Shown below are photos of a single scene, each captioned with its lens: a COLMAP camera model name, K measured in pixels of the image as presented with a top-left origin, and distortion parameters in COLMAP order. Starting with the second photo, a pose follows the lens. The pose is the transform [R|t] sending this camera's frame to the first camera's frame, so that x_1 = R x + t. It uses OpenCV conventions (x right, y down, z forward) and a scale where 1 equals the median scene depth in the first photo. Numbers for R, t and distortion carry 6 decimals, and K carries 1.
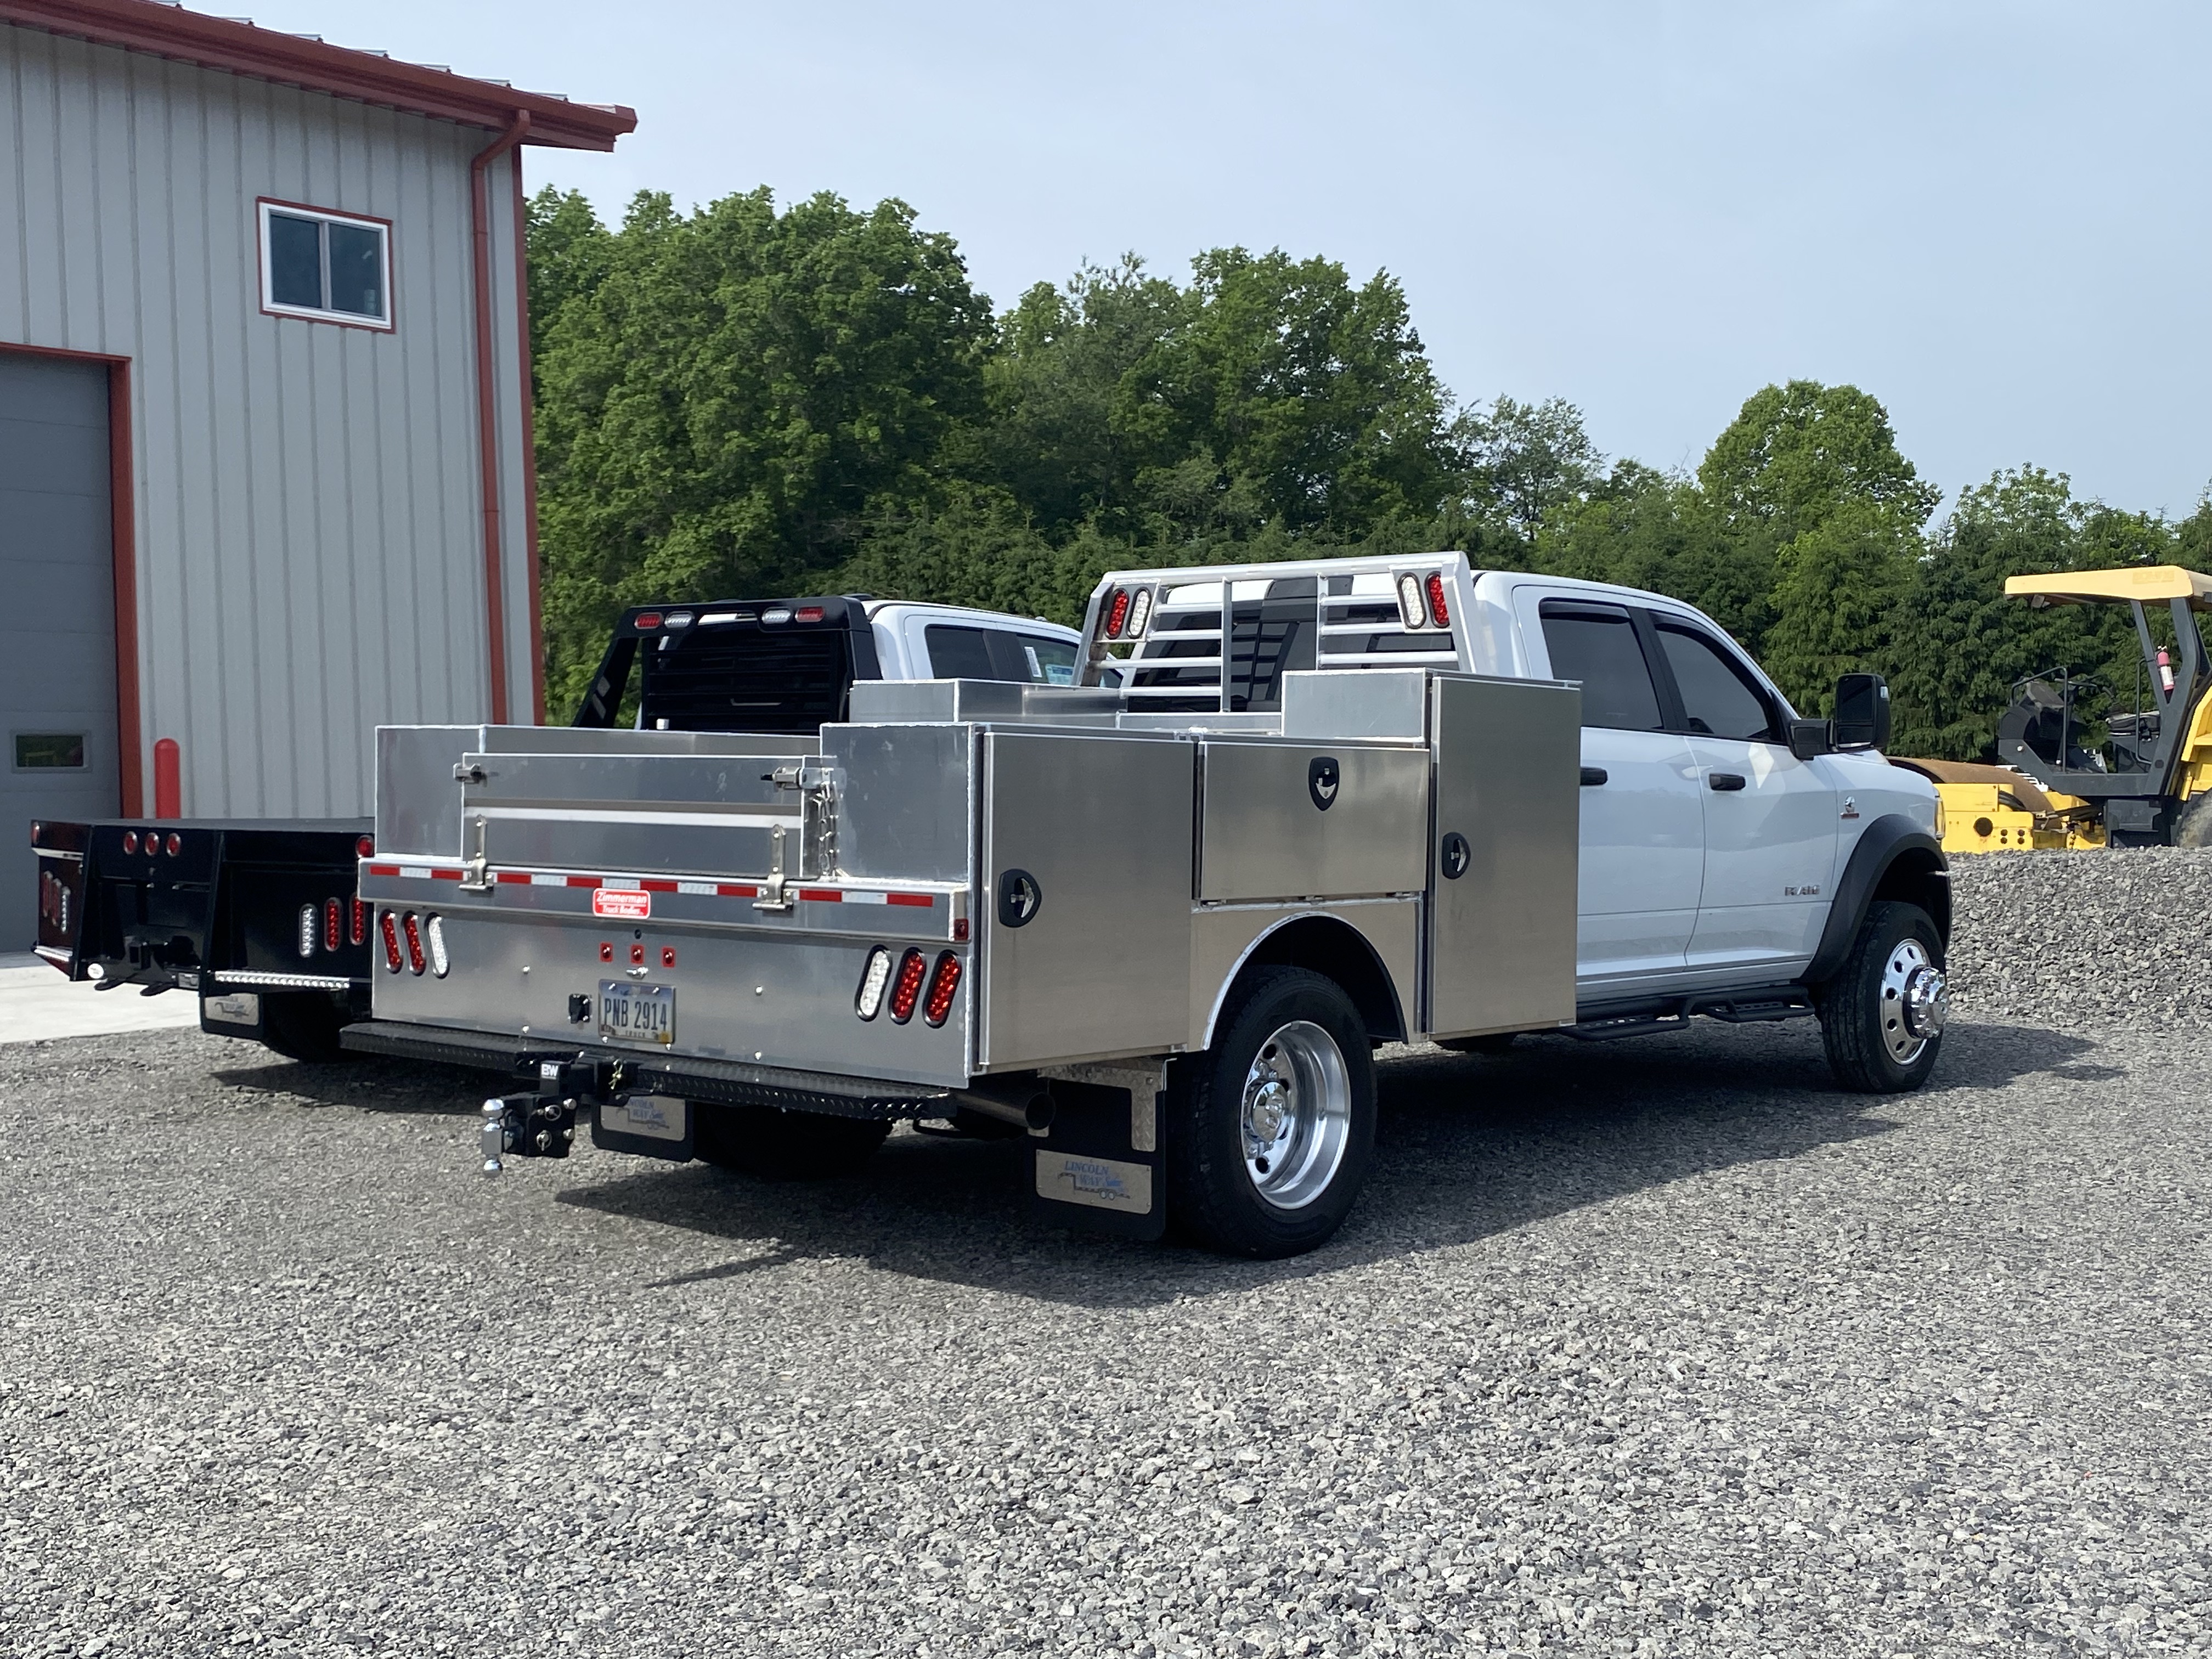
lens RADIAL K [[2699.3, 0, 1106.0], [0, 2699.3, 829.5], [0, 0, 1]] dist [0.013503, -0.015881]
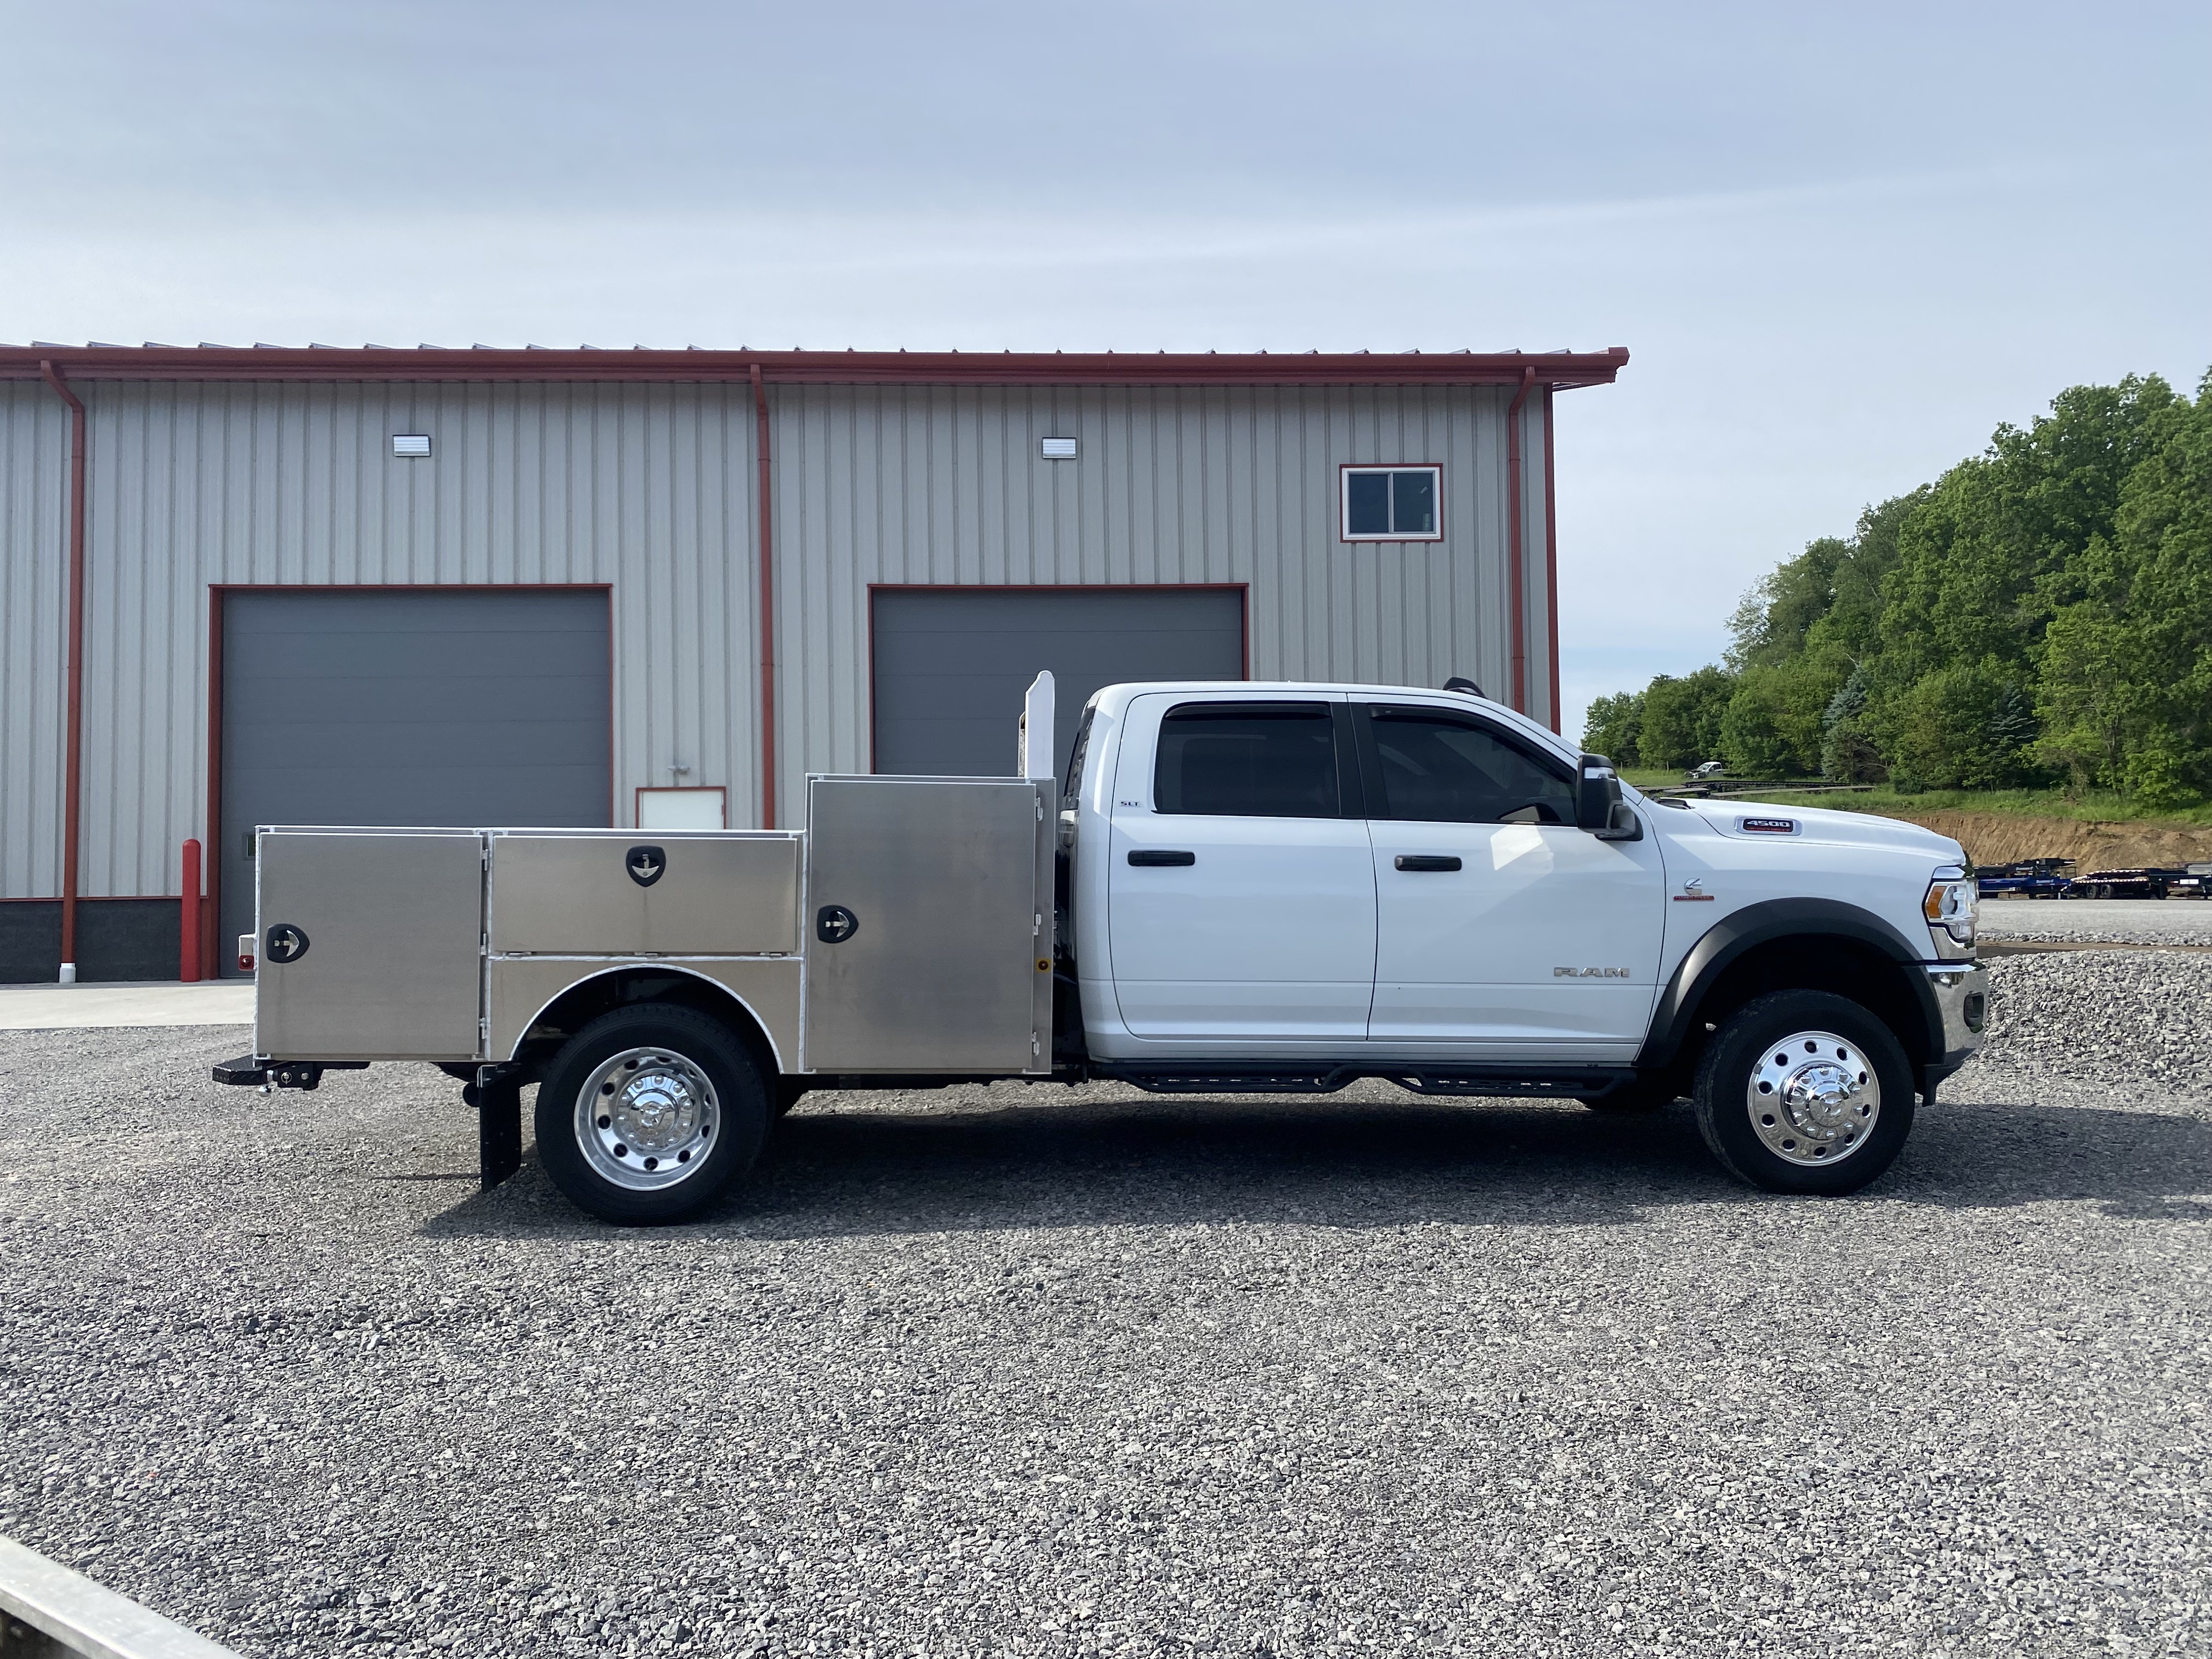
lens RADIAL K [[1808.3, 0, 1106.0], [0, 1808.3, 829.5], [0, 0, 1]] dist [0.114993, -0.187185]
pose [[0.655364, -0.007745, -0.755274, 0.359630], [-0.011486, 0.999730, -0.020219, -0.007922], [0.755226, 0.021926, 0.655098, 0.233829]]
